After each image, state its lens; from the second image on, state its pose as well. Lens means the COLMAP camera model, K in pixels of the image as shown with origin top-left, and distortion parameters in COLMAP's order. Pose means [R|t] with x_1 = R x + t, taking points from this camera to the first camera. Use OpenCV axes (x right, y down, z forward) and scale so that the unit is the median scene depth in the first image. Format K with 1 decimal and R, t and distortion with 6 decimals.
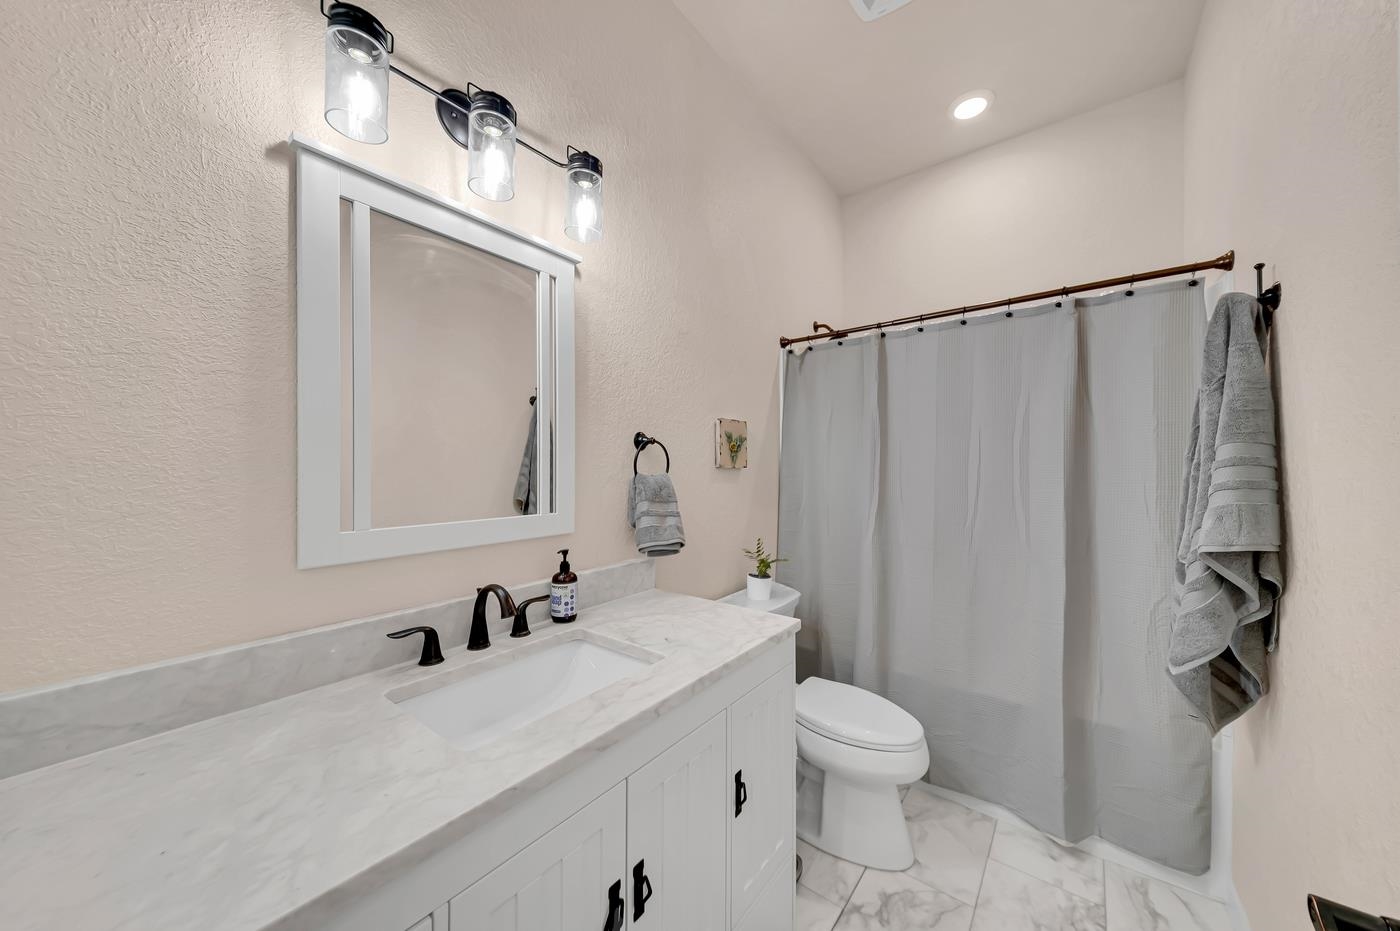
lens RADIAL K [[487.8, 0, 700.0], [0, 487.8, 465.5], [0, 0, 1]] dist [-0.000309, 0.000007]
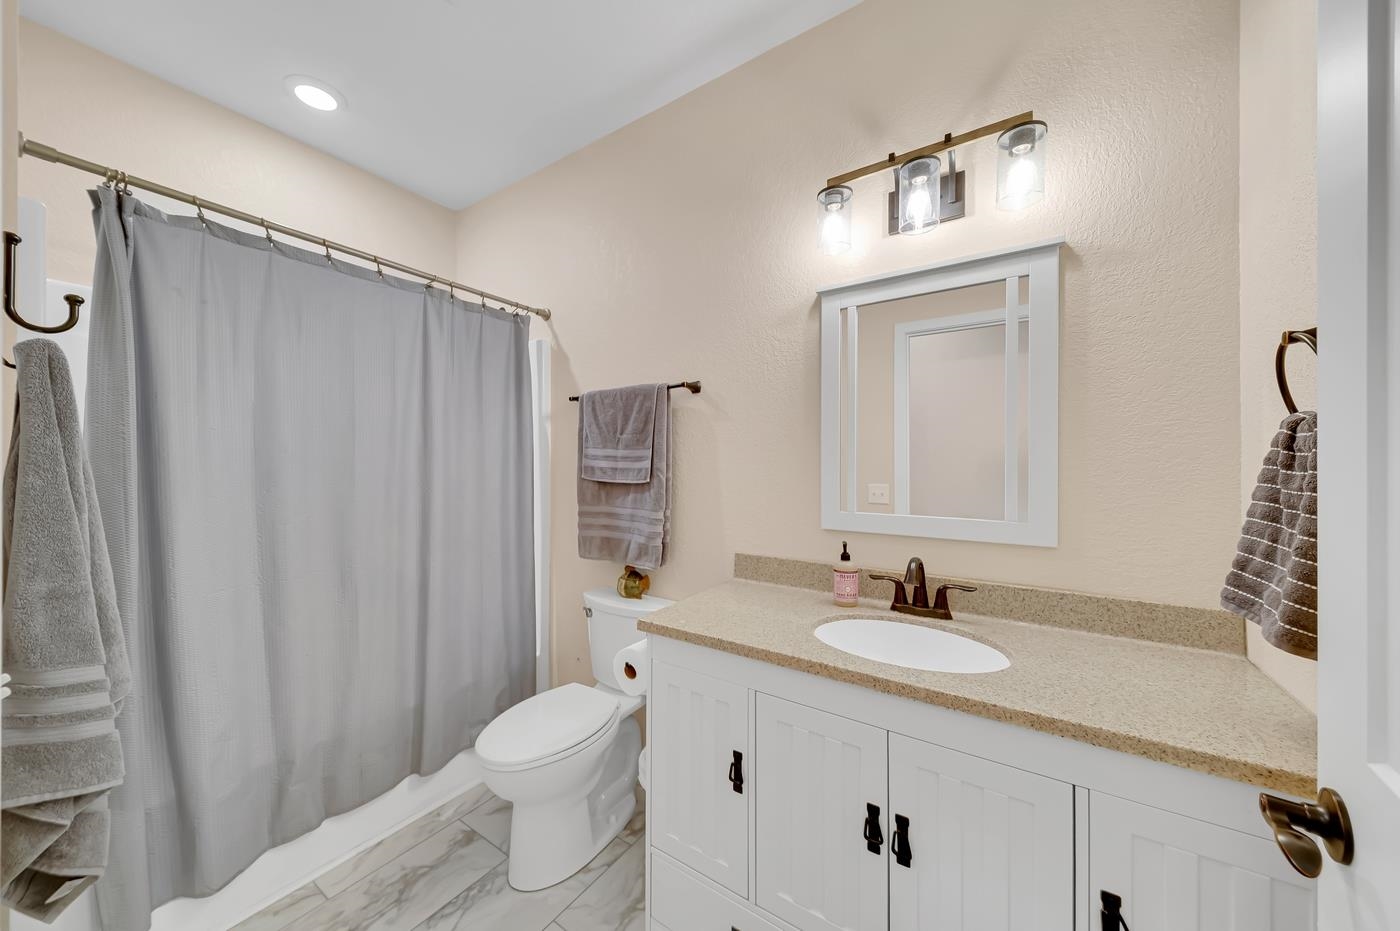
lens RADIAL K [[487.8, 0, 700.0], [0, 487.8, 465.5], [0, 0, 1]] dist [-0.000309, 0.000007]
pose [[0.069084, 0.002329, -0.997608, 0.891374], [0.002044, 0.999995, 0.002476, -0.014979], [0.997609, -0.002210, 0.069079, 0.402158]]
